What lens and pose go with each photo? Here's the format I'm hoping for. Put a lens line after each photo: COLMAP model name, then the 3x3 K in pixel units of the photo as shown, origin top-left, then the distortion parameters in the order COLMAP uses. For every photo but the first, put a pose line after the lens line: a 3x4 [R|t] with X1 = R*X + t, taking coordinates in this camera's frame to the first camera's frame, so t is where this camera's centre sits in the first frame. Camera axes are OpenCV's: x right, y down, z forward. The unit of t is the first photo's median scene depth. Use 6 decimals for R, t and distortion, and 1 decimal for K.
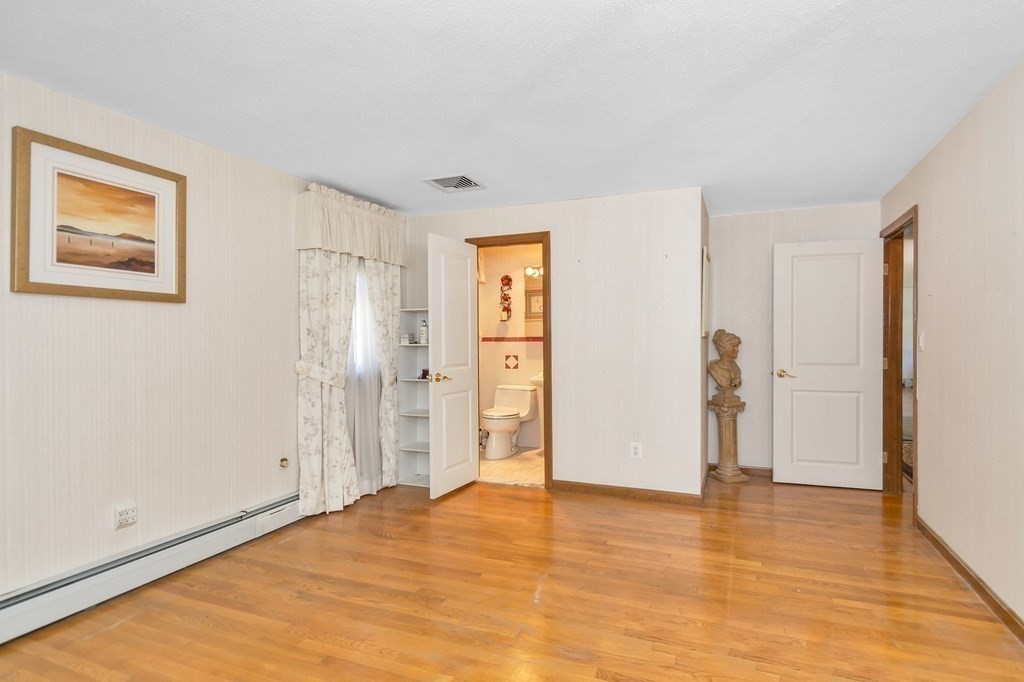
lens RADIAL K [[534.0, 0, 512.0], [0, 534.0, 341.0], [0, 0, 1]] dist [-0.000062, -0.000036]
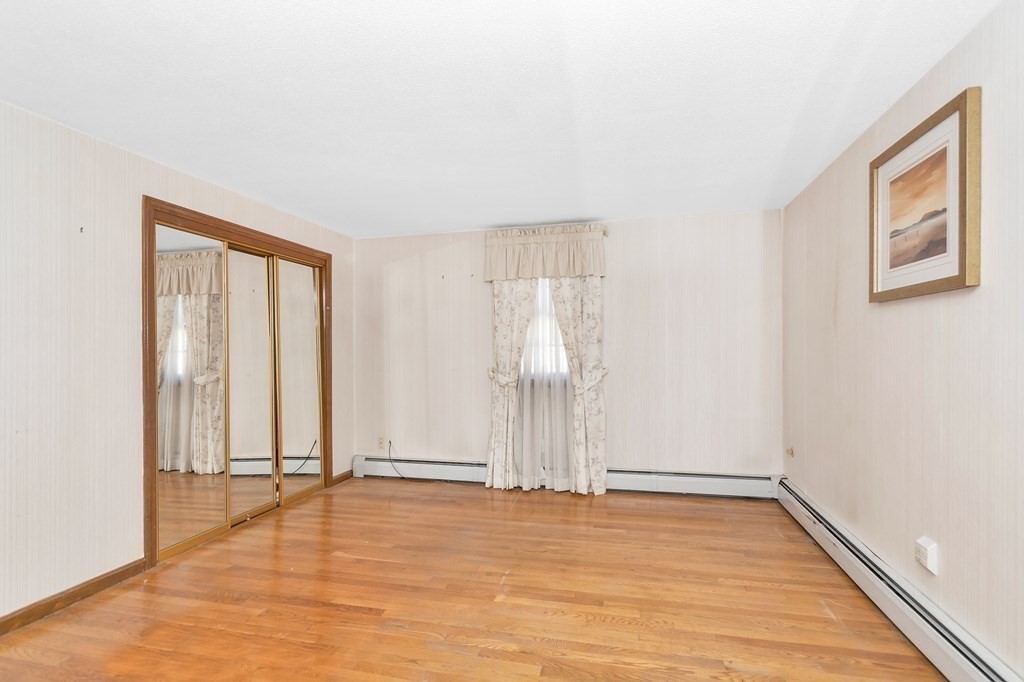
lens RADIAL K [[458.9, 0, 507.5], [0, 458.9, 351.3], [0, 0, 1]] dist [0.000100, 0.000009]
pose [[-0.983840, 0.008771, -0.178833, 0.049889], [0.006755, 0.999907, 0.011878, -0.003353], [0.178921, 0.010478, -0.983808, 2.019136]]
